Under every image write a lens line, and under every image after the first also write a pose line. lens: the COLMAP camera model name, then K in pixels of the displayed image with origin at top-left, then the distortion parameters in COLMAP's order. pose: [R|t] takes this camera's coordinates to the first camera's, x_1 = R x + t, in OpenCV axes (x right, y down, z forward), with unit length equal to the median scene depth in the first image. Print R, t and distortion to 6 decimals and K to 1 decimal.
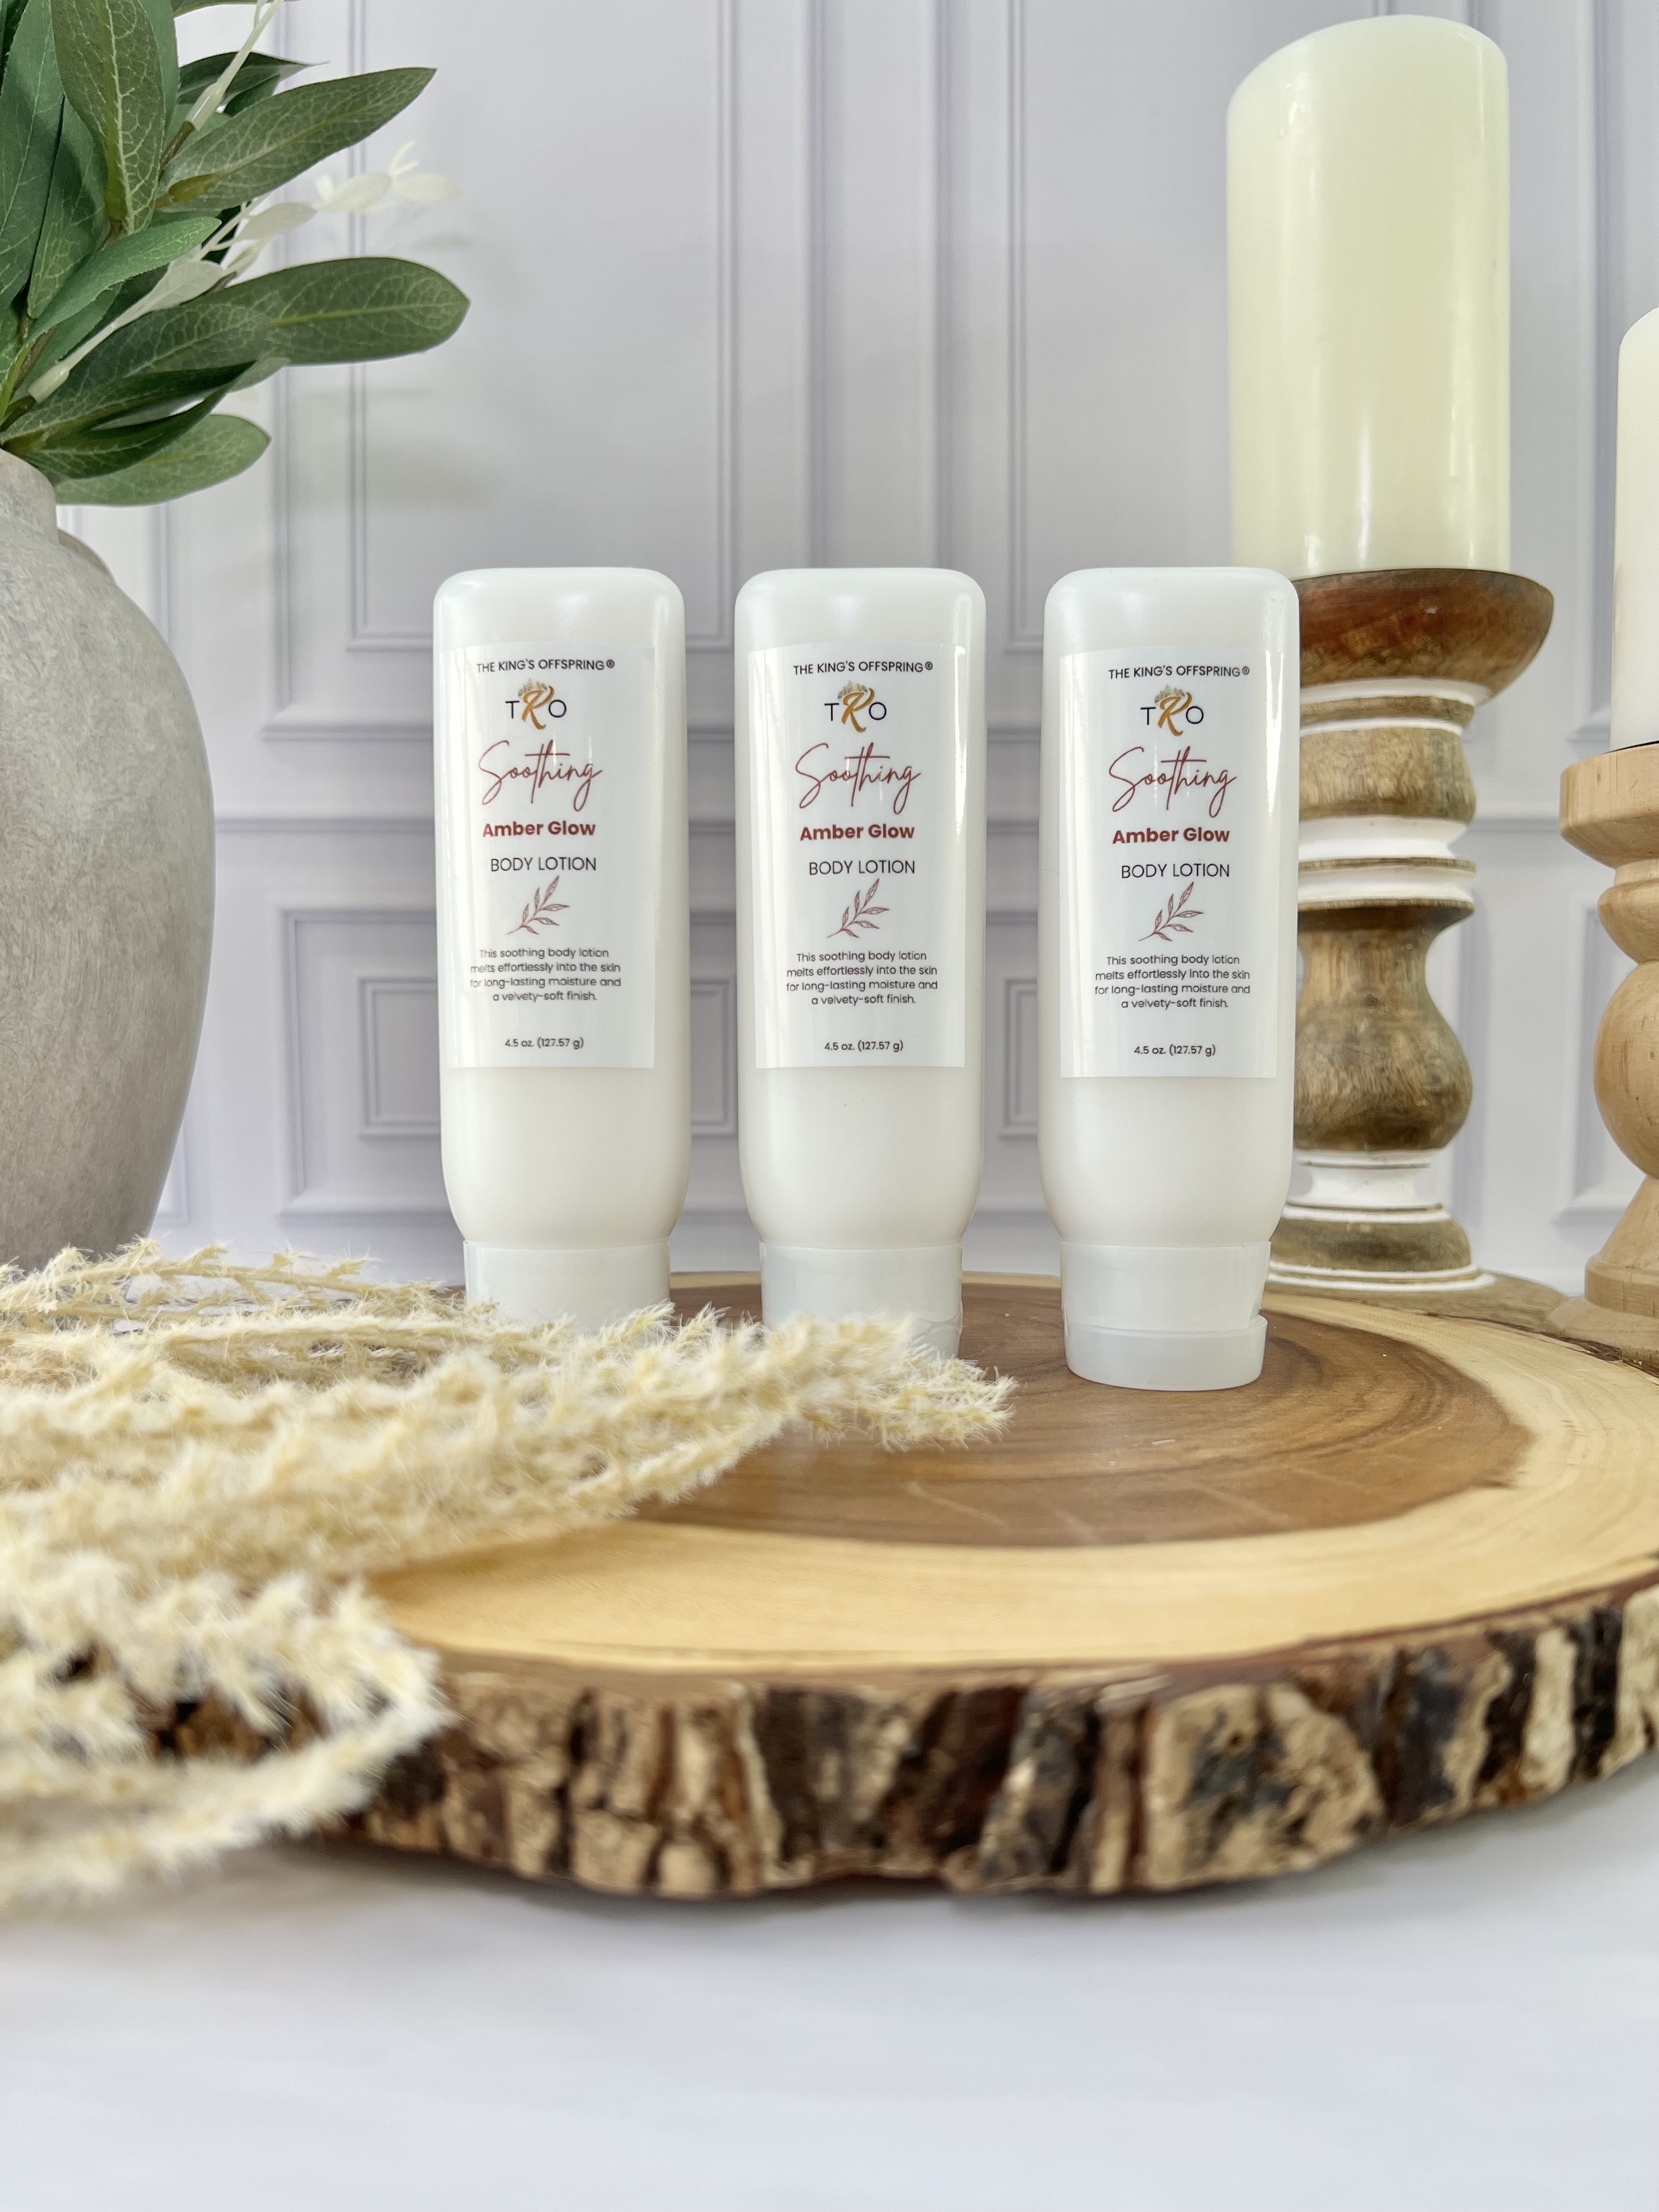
lens RADIAL K [[1702.7, 0, 829.5], [0, 1702.7, 1106.0], [0, 0, 1]] dist [-0.012544, 0.004946]
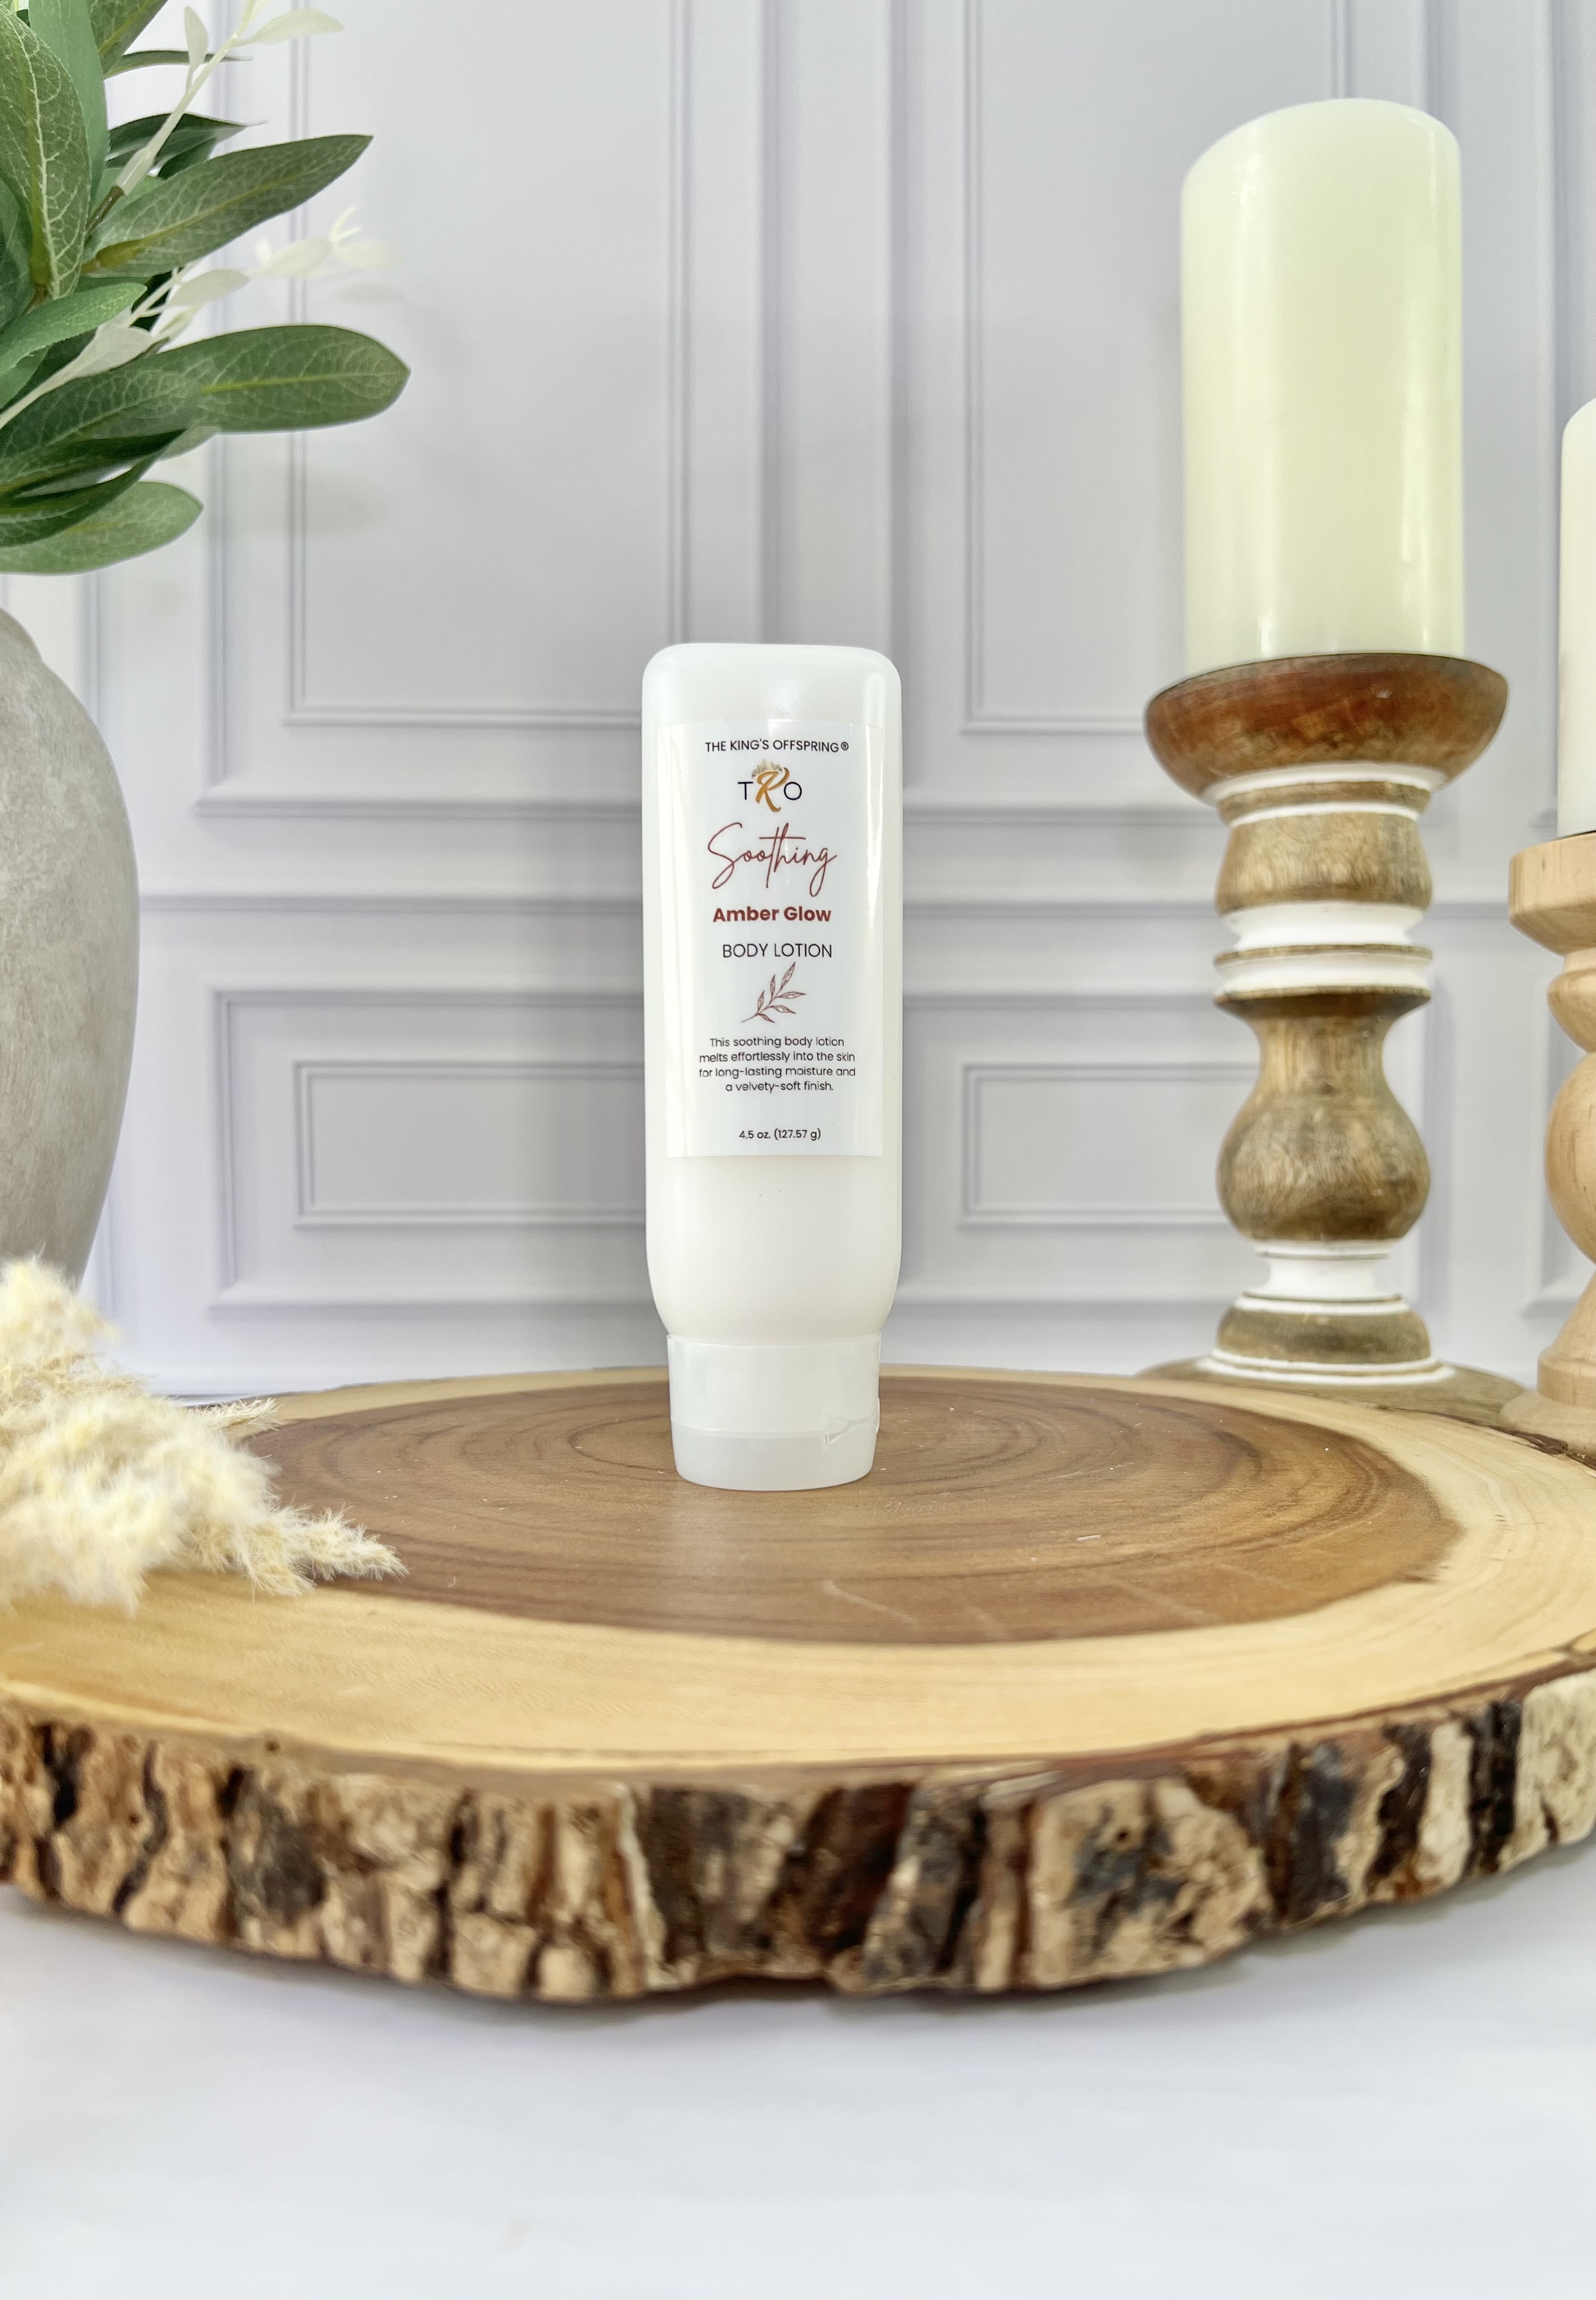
lens RADIAL K [[1766.4, 0, 863.8], [0, 1766.4, 1154.7], [0, 0, 1]] dist [0.004754, -0.027264]
pose [[0.999533, 0.001430, 0.030530, 0.038635], [-0.000758, 0.999757, -0.022038, -0.001827], [-0.030554, 0.022004, 0.999291, -0.026784]]
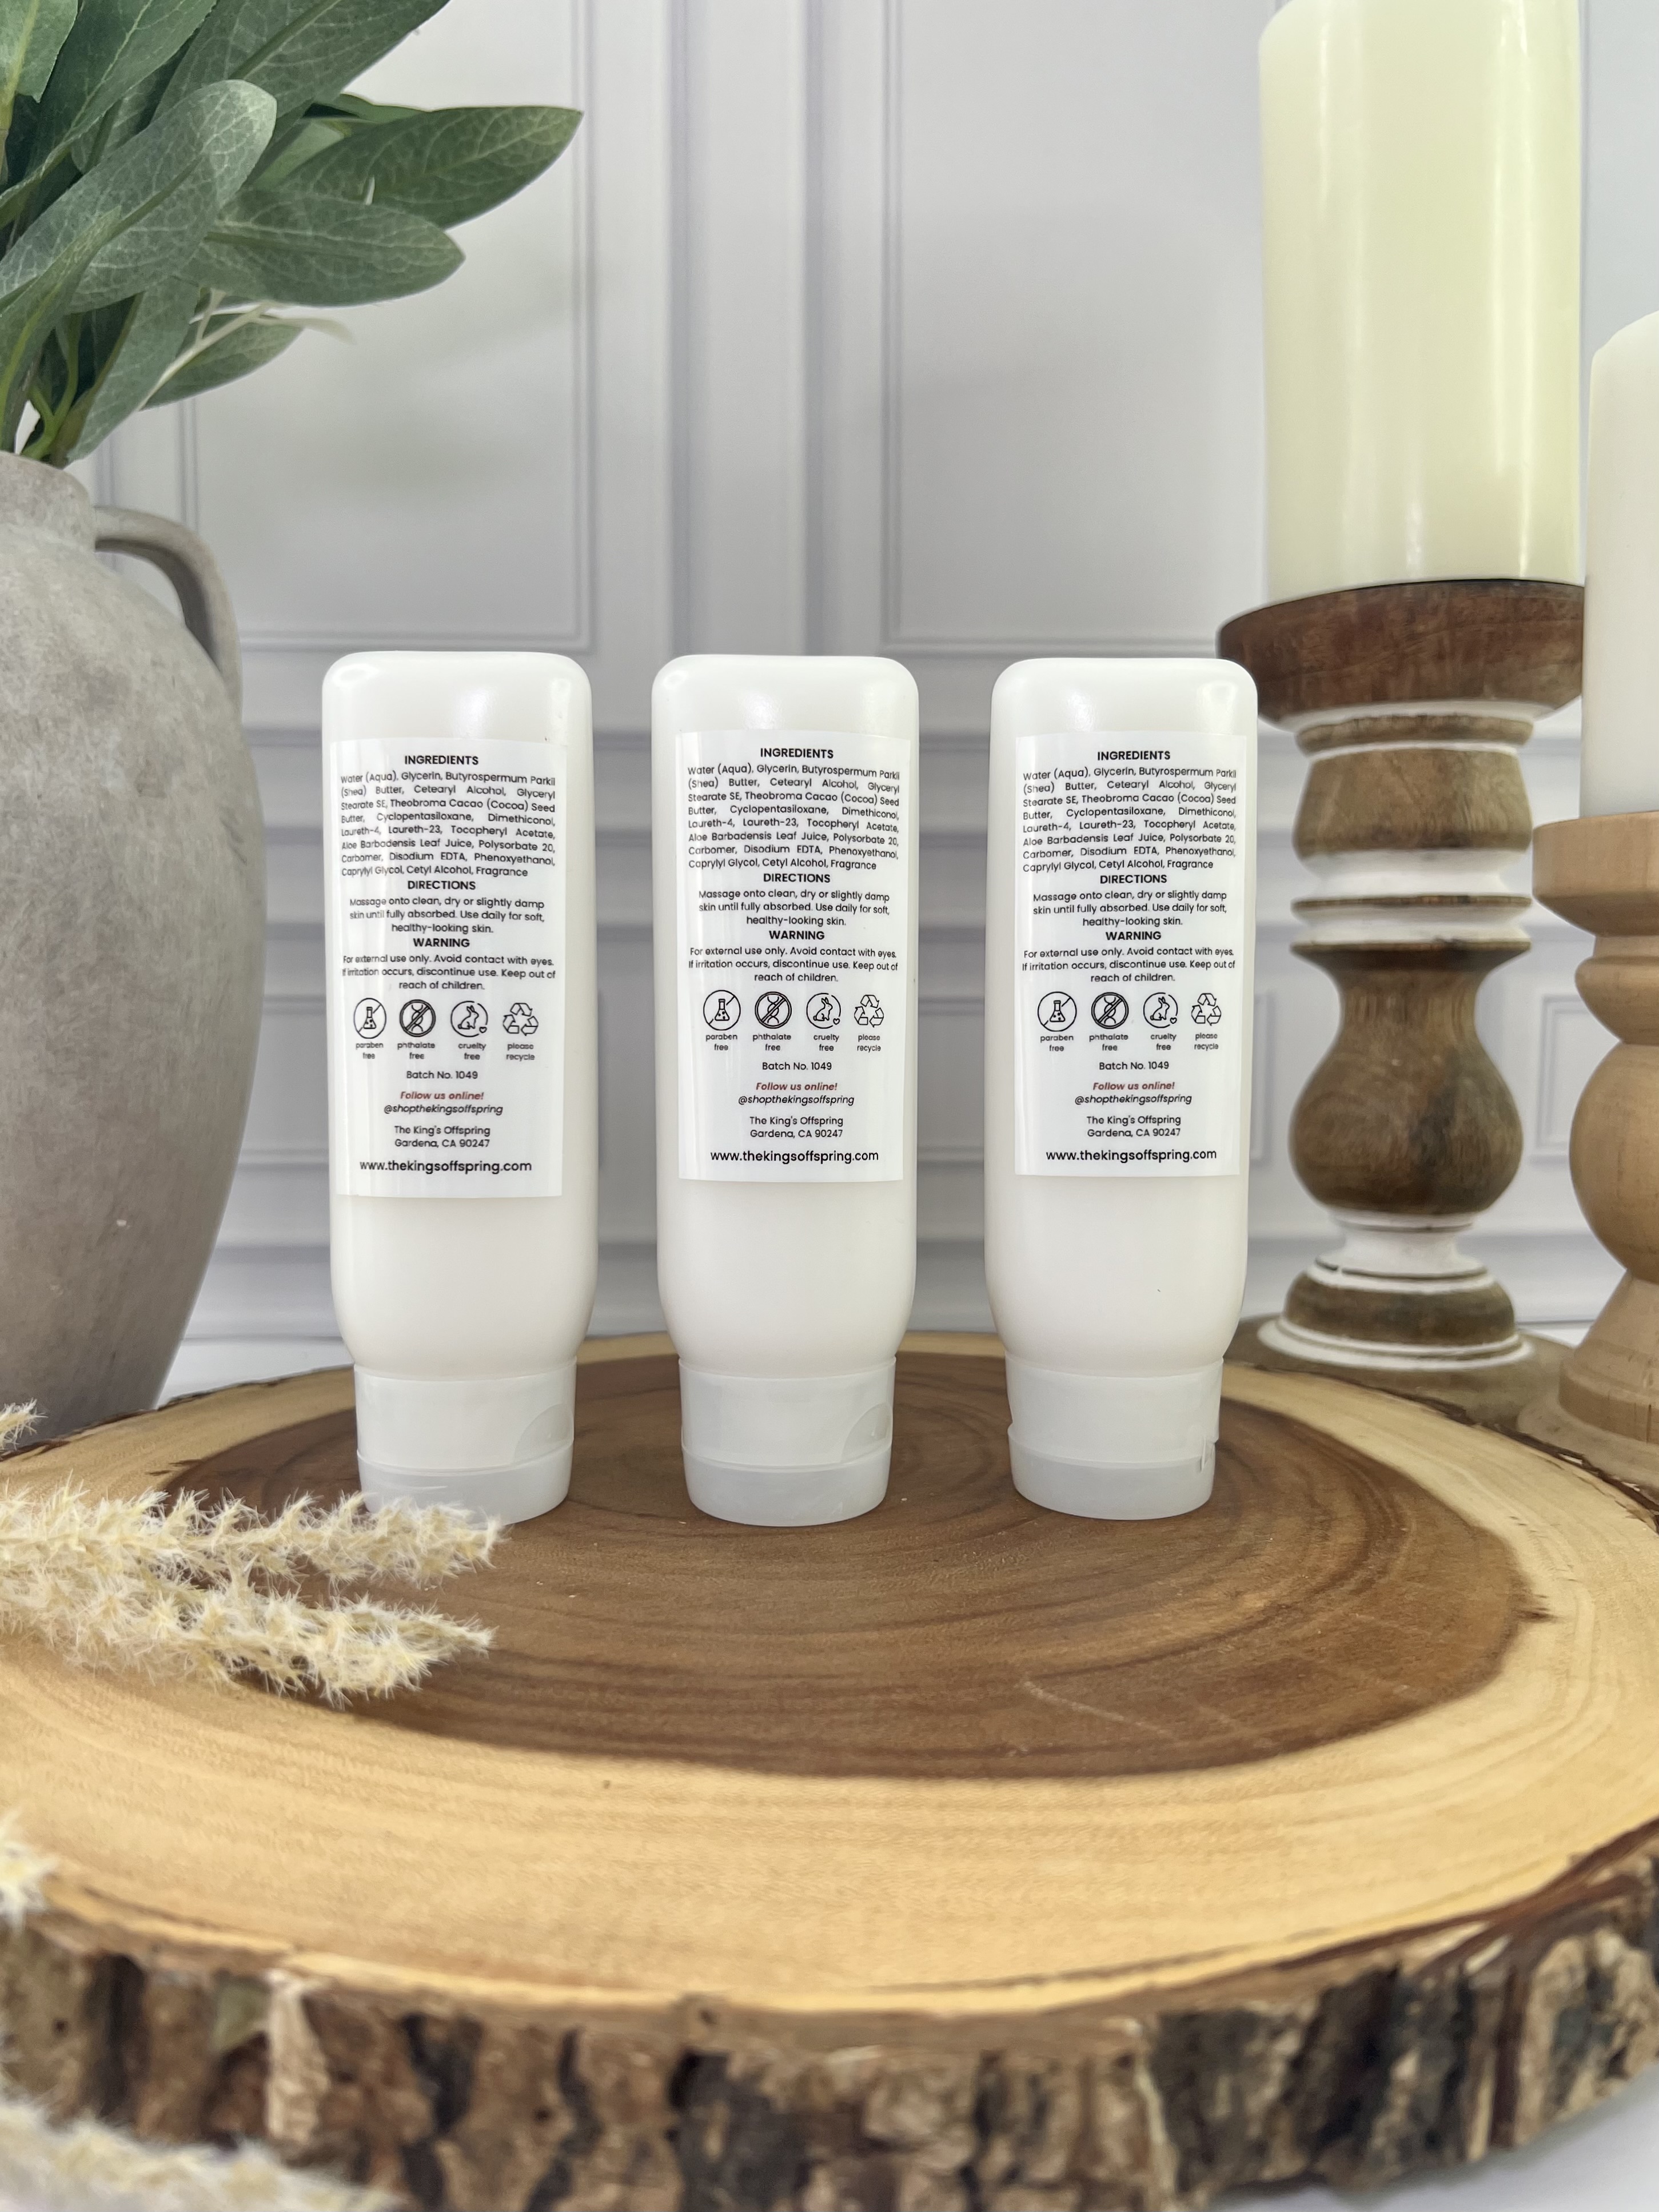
lens RADIAL K [[1779.9, 0, 817.7], [0, 1779.9, 1103.0], [0, 0, 1]] dist [-0.012896, -0.001739]
pose [[0.957776, -0.021862, 0.286684, -0.345922], [0.008973, 0.998892, 0.046198, -0.151301], [-0.287377, -0.041675, 0.956911, 0.091403]]
